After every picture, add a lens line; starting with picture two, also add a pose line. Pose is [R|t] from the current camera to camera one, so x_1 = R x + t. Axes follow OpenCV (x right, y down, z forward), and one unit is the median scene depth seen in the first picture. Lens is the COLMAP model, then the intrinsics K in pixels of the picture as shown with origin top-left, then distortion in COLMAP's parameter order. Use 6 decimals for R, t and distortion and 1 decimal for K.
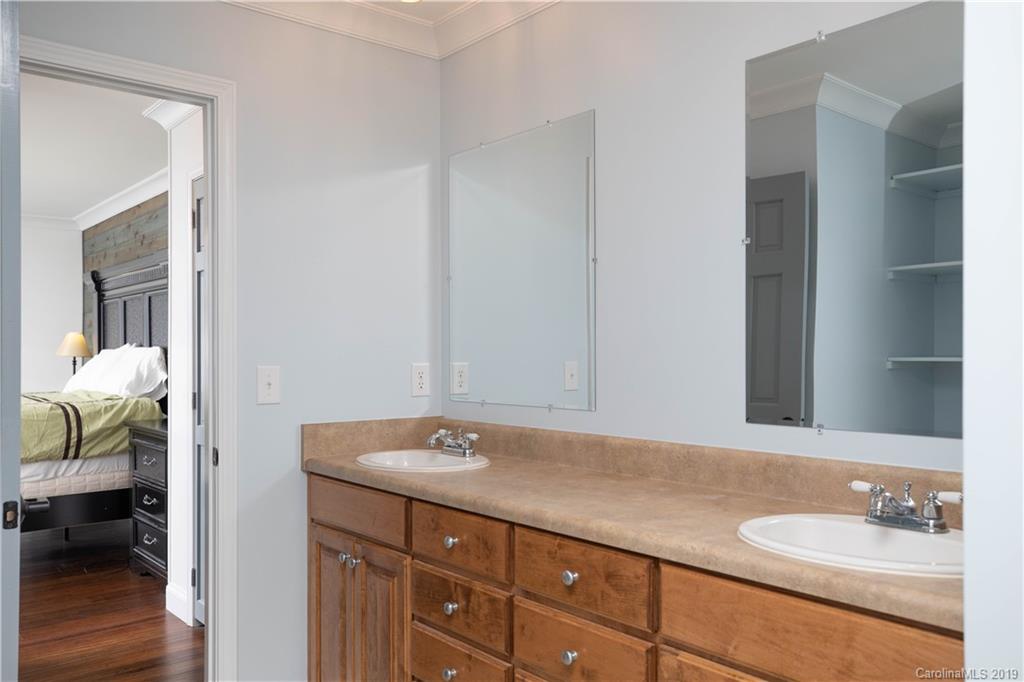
lens RADIAL K [[808.2, 0, 512.0], [0, 808.2, 343.8], [0, 0, 1]] dist [0.012762, 0.023907]
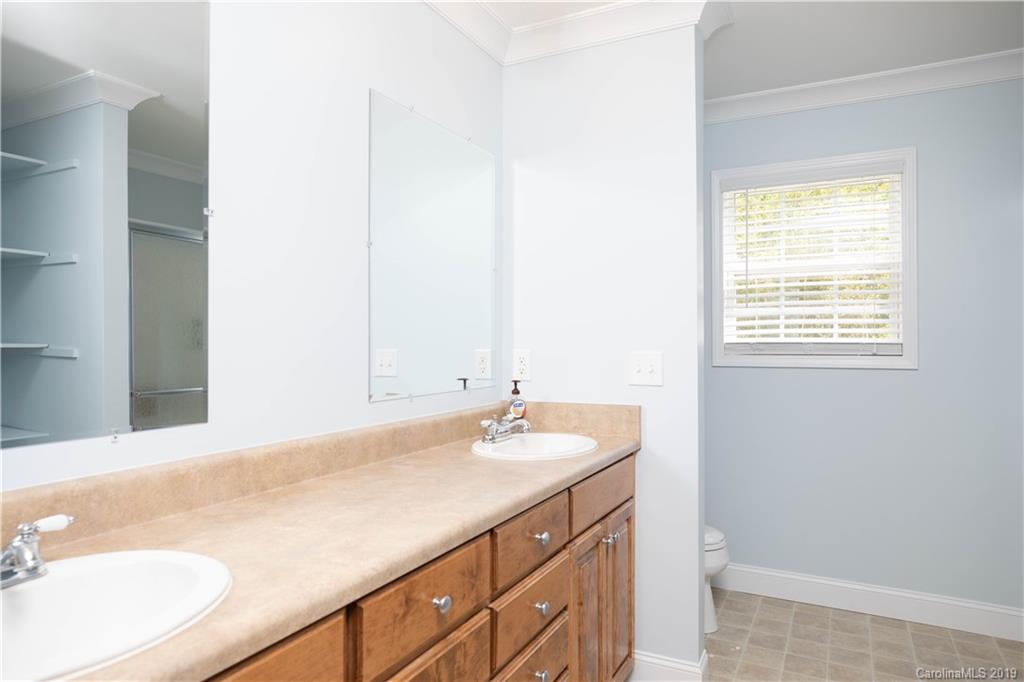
lens RADIAL K [[620.9, 0, 512.7], [0, 620.9, 341.4], [0, 0, 1]] dist [0.007977, 0.007742]
pose [[-0.380143, 0.001844, 0.924926, -0.630208], [-0.014876, 0.999856, -0.008108, 0.014942], [-0.924808, -0.016841, -0.380061, 1.193076]]
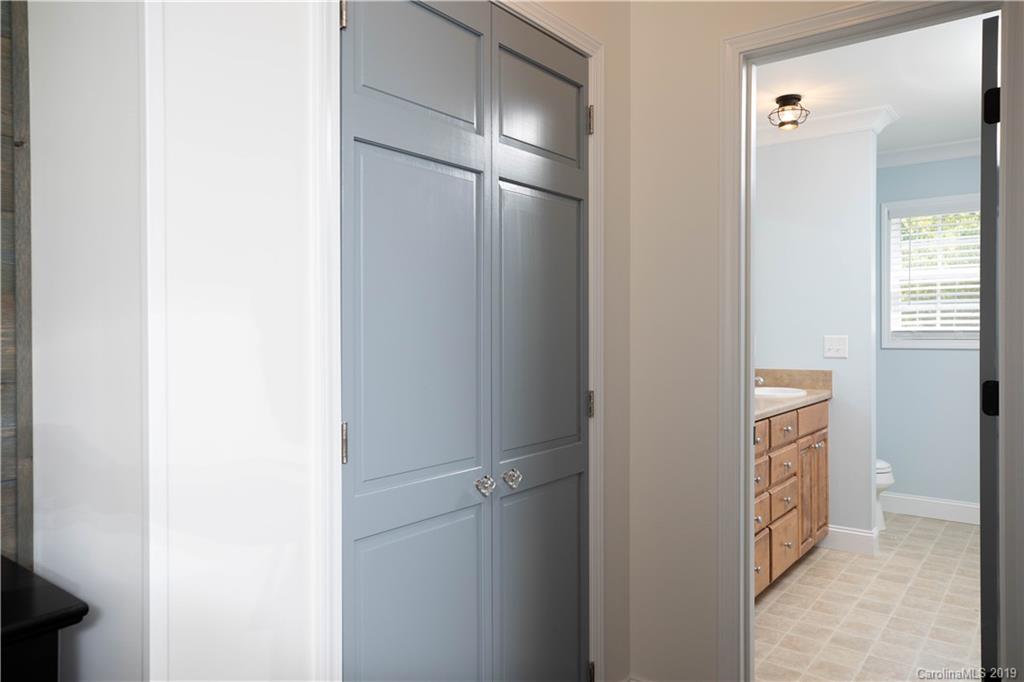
lens RADIAL K [[697.9, 0, 515.3], [0, 697.9, 341.1], [0, 0, 1]] dist [0.046150, -0.001119]
pose [[-0.221510, -0.010790, 0.975098, -1.452299], [-0.011225, 0.999901, 0.008514, 0.026710], [-0.975093, -0.009059, -0.221609, 1.888539]]
